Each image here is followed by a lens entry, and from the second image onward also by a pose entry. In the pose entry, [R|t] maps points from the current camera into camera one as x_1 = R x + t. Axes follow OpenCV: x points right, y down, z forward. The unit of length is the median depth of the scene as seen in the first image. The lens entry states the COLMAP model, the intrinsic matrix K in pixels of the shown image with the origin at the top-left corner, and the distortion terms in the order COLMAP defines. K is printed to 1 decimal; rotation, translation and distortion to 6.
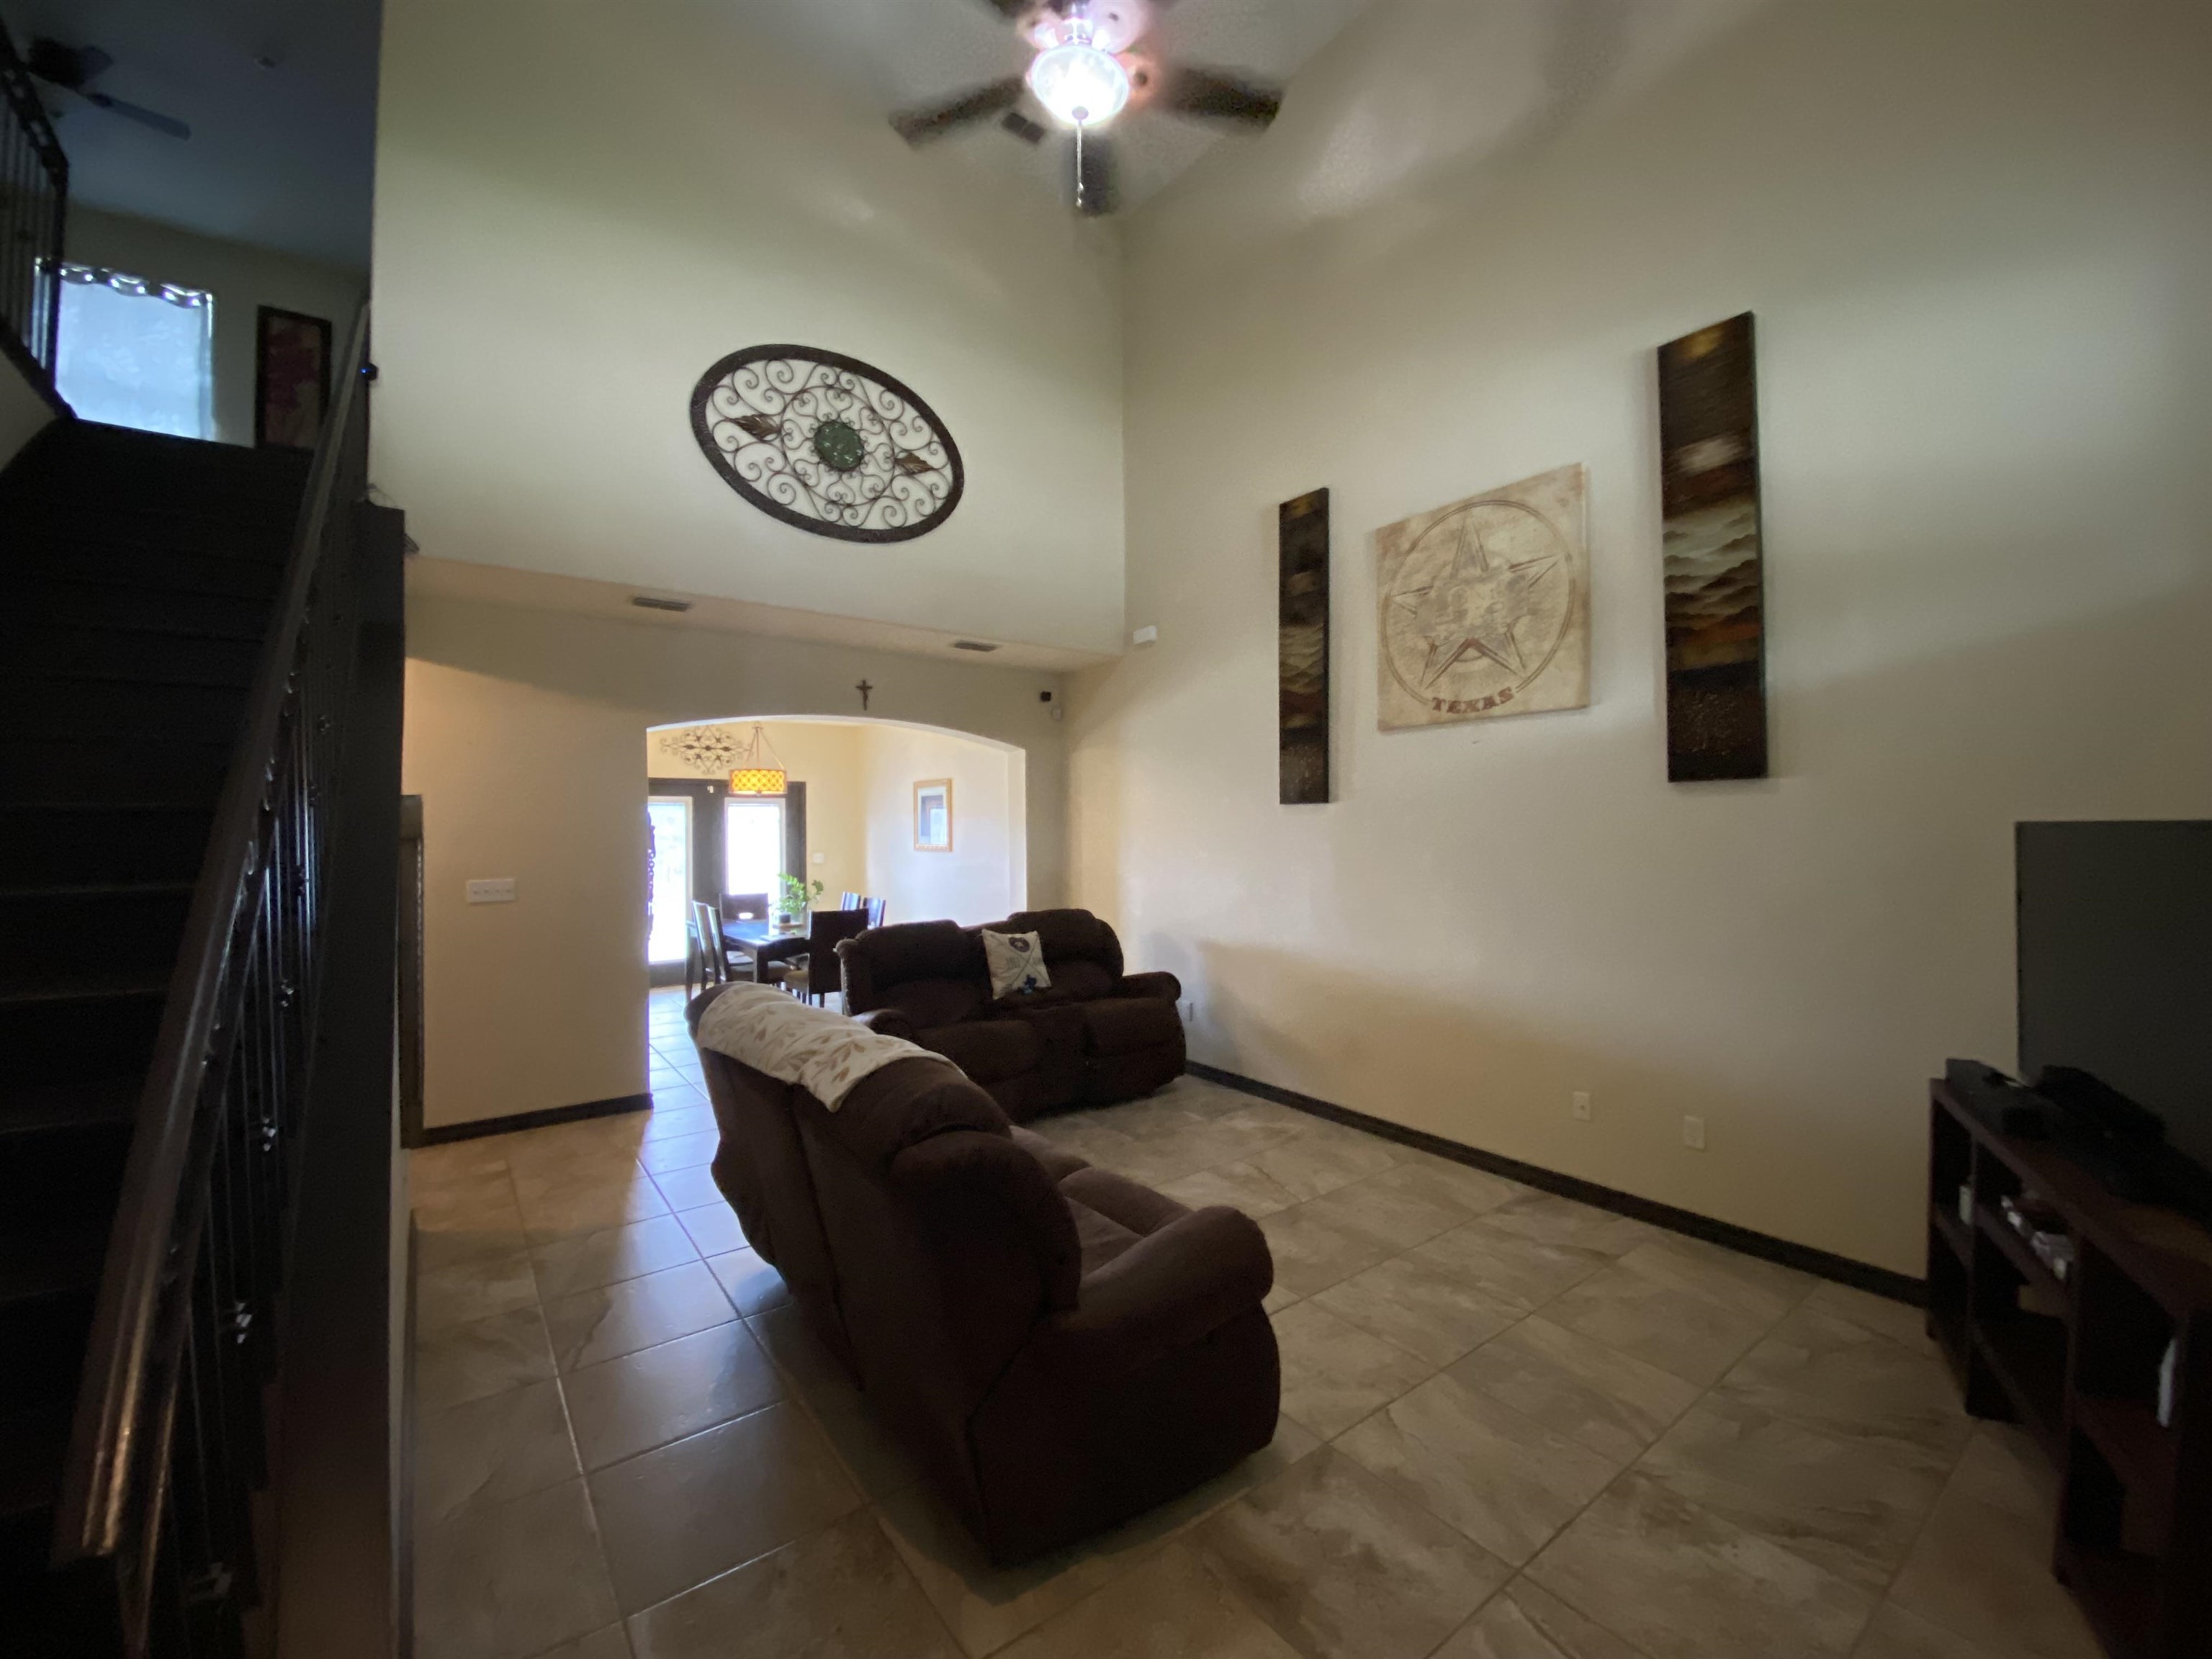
lens RADIAL K [[899.1, 0, 1097.8], [0, 899.1, 832.0], [0, 0, 1]] dist [-0.001292, -0.003233]
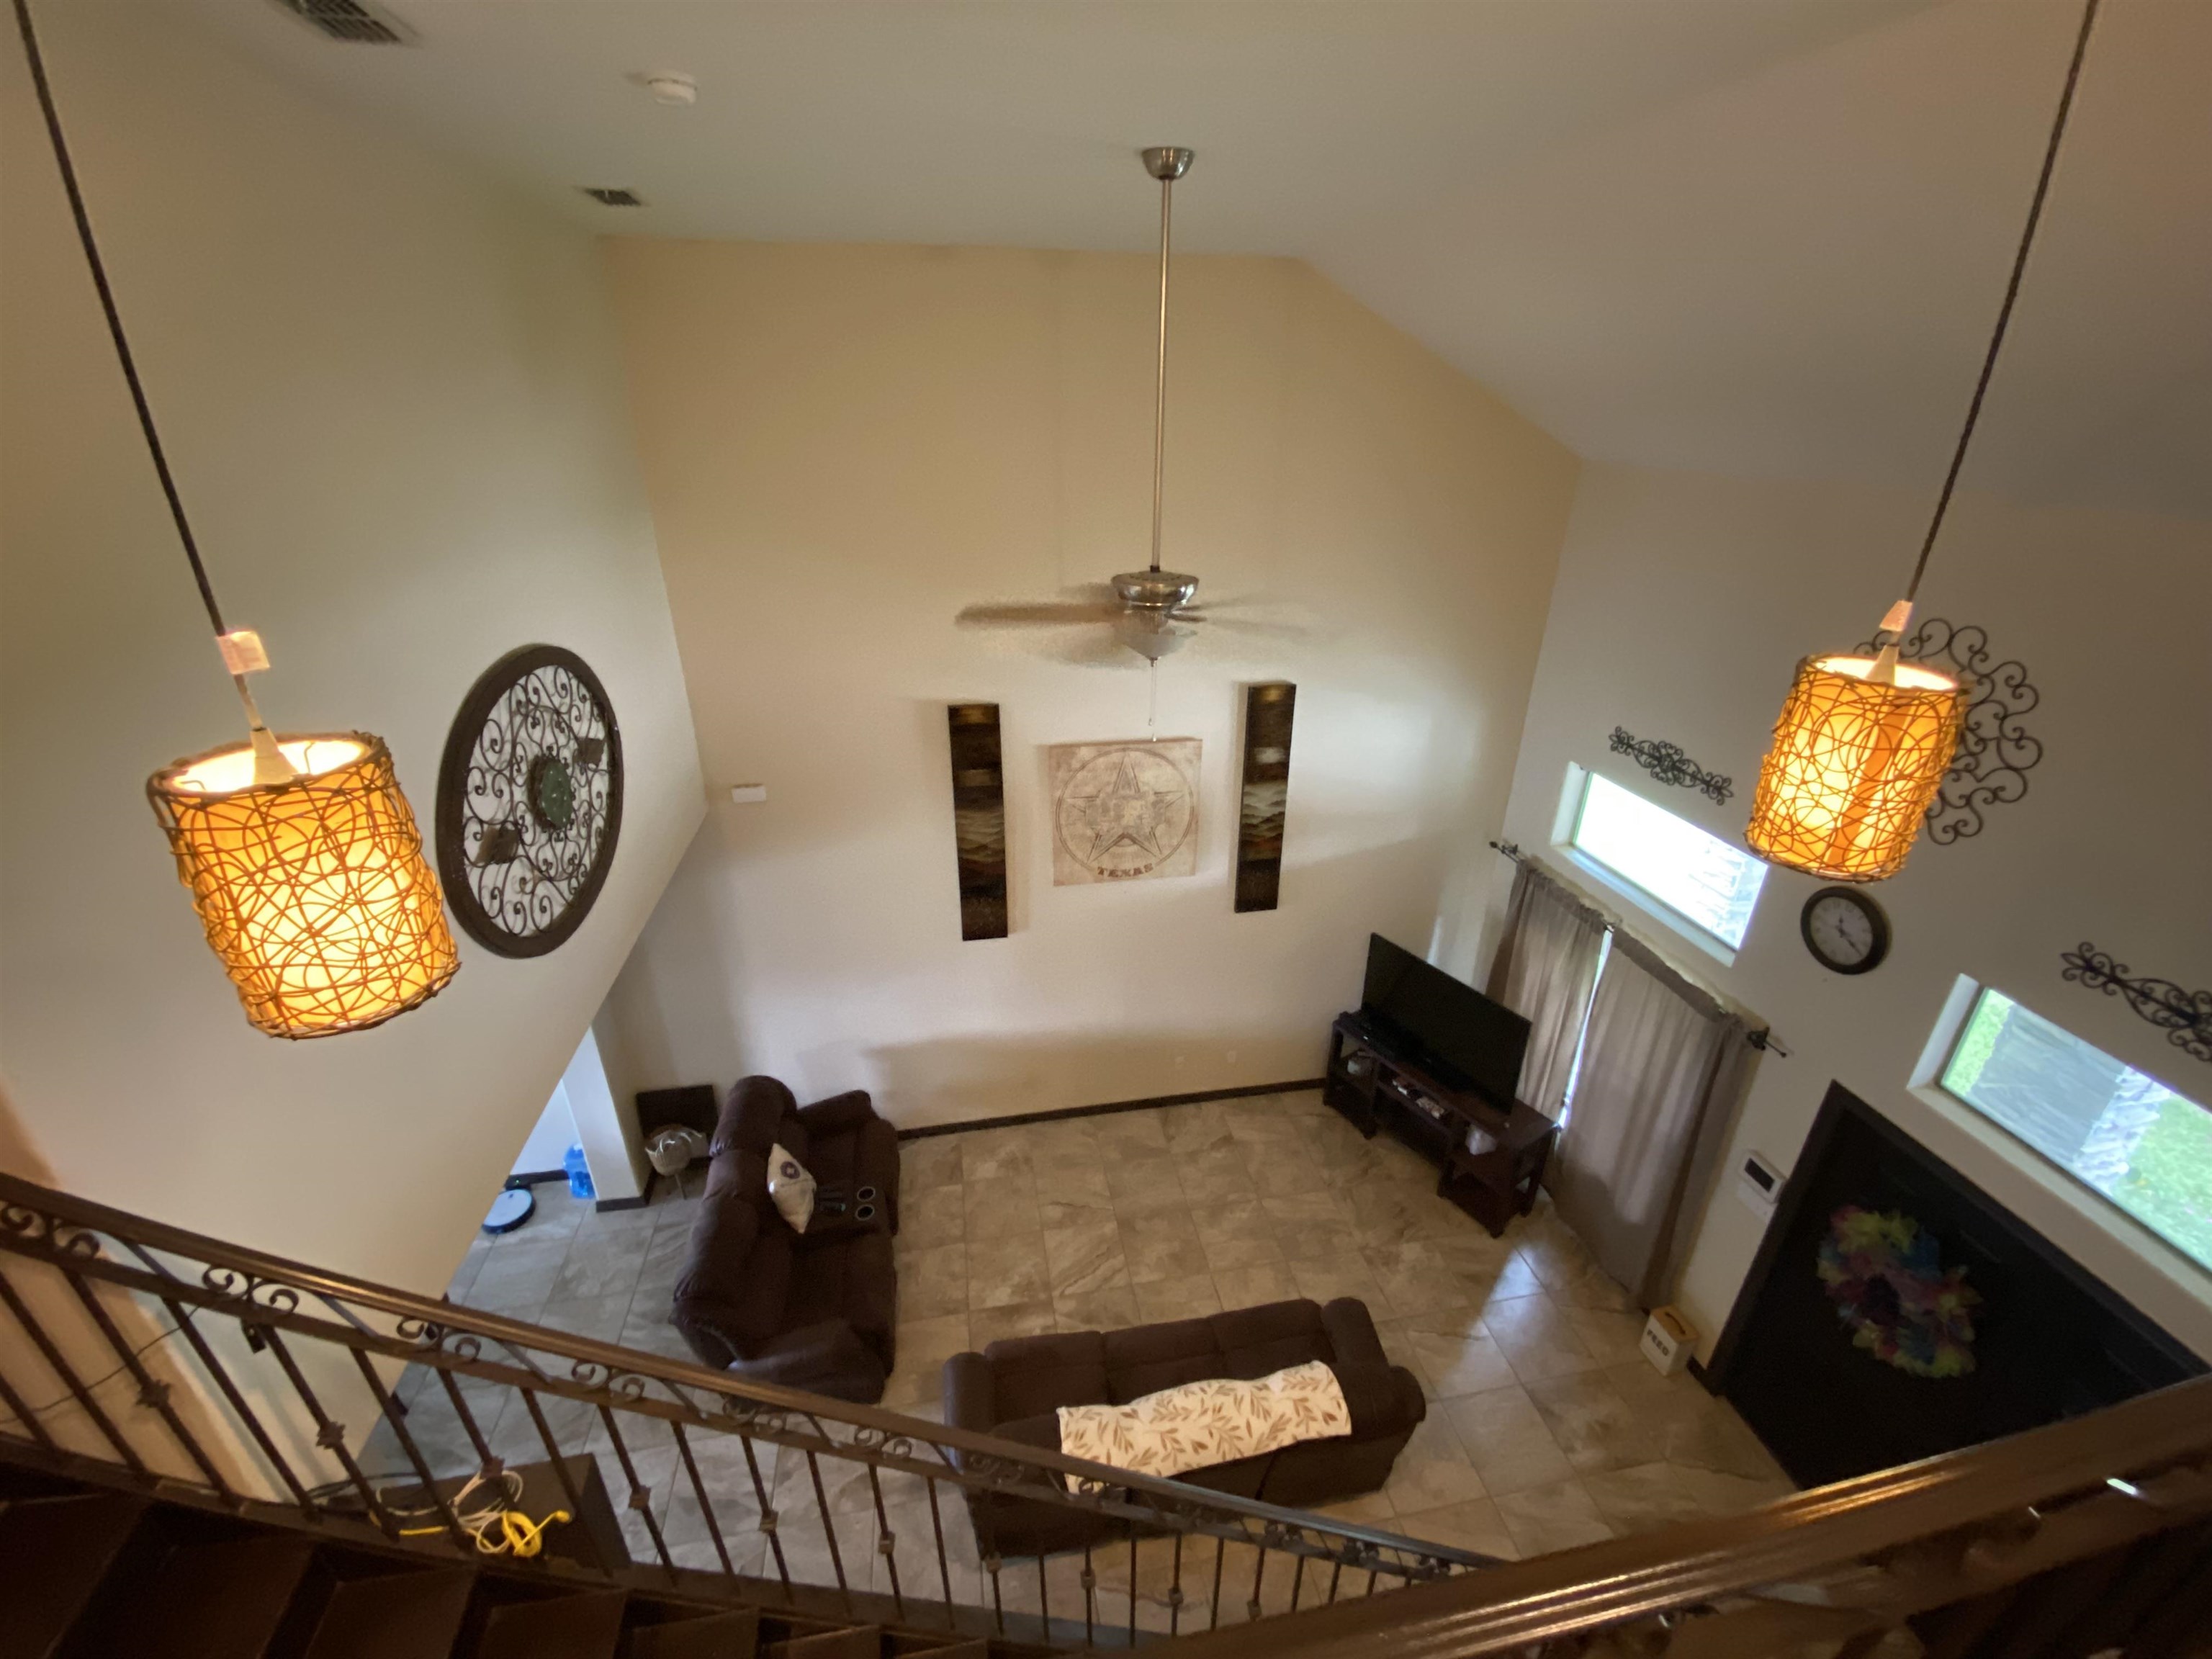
lens RADIAL K [[899.1, 0, 1105.4], [0, 899.1, 781.3], [0, 0, 1]] dist [-0.001292, -0.003233]
pose [[0.424192, -0.329551, 0.843479, -0.841269], [-0.011922, 0.929319, 0.369085, -0.856521], [-0.905494, -0.166619, 0.390281, 0.468791]]
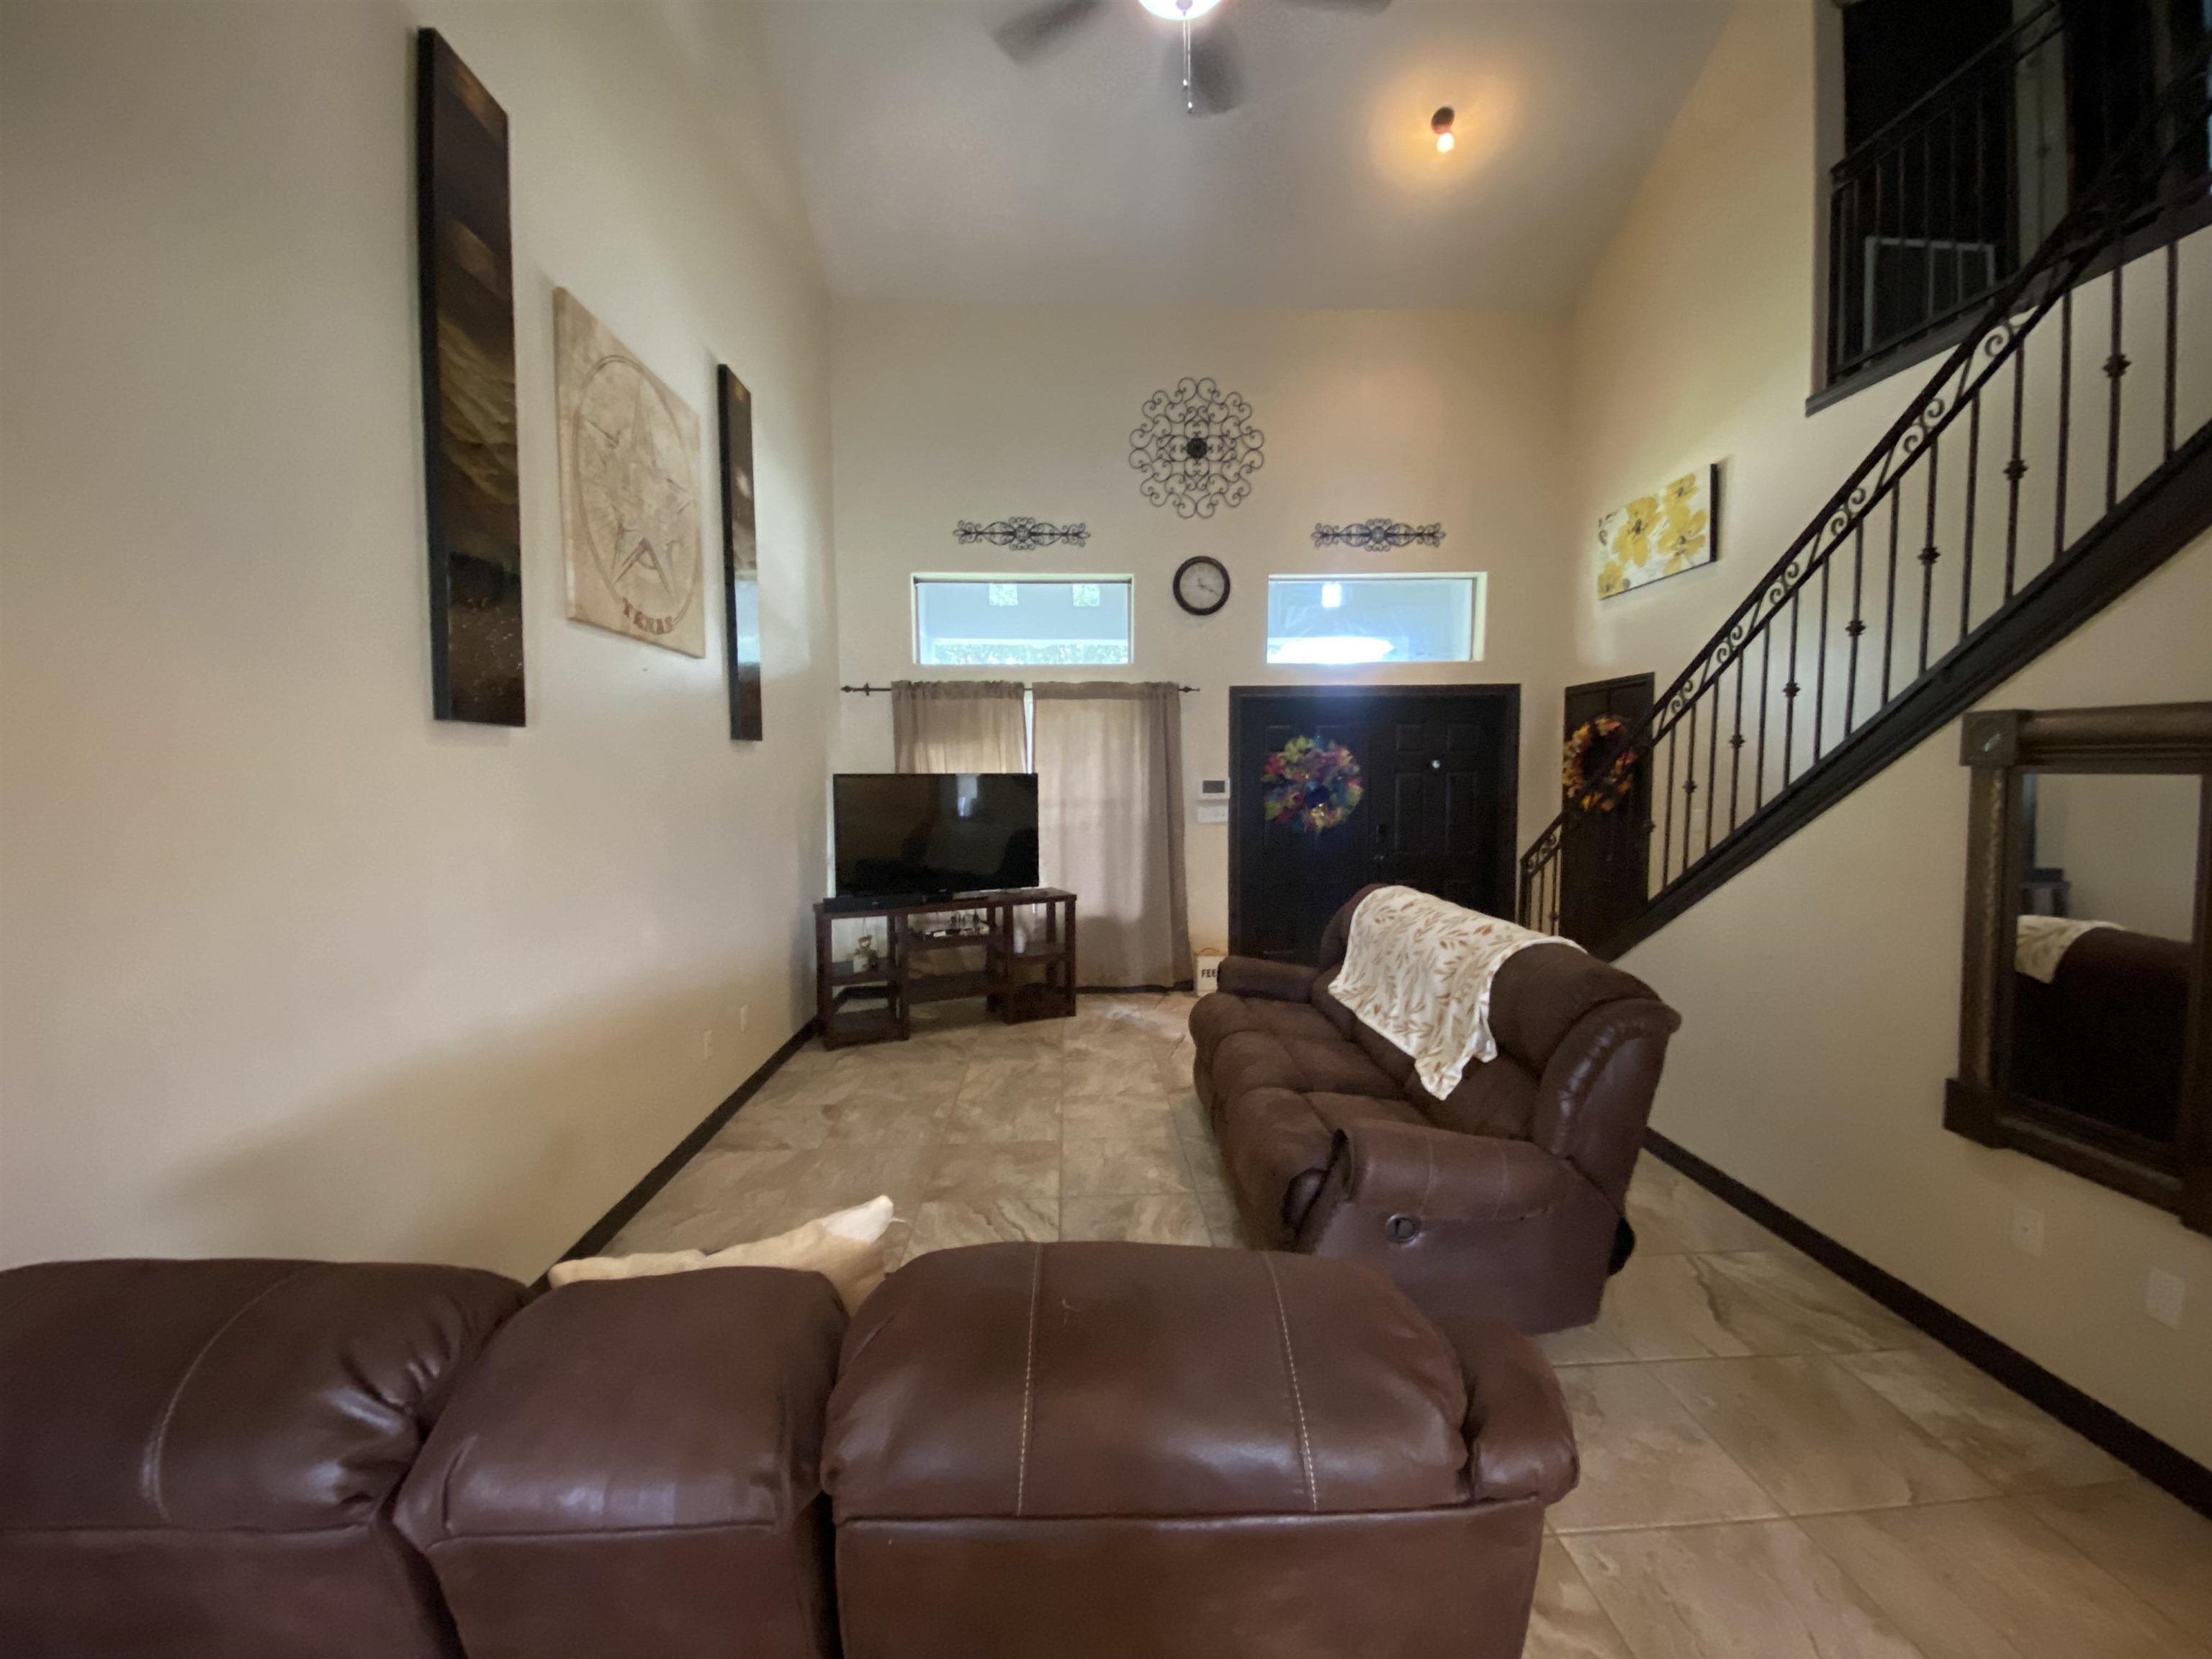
lens RADIAL K [[899.1, 0, 1097.7], [0, 899.1, 818.7], [0, 0, 1]] dist [-0.001292, -0.003233]
pose [[-0.830716, -0.016740, 0.556445, -0.377940], [0.011614, 0.998809, 0.047388, 0.000720], [-0.556576, 0.045829, -0.829532, 1.473582]]
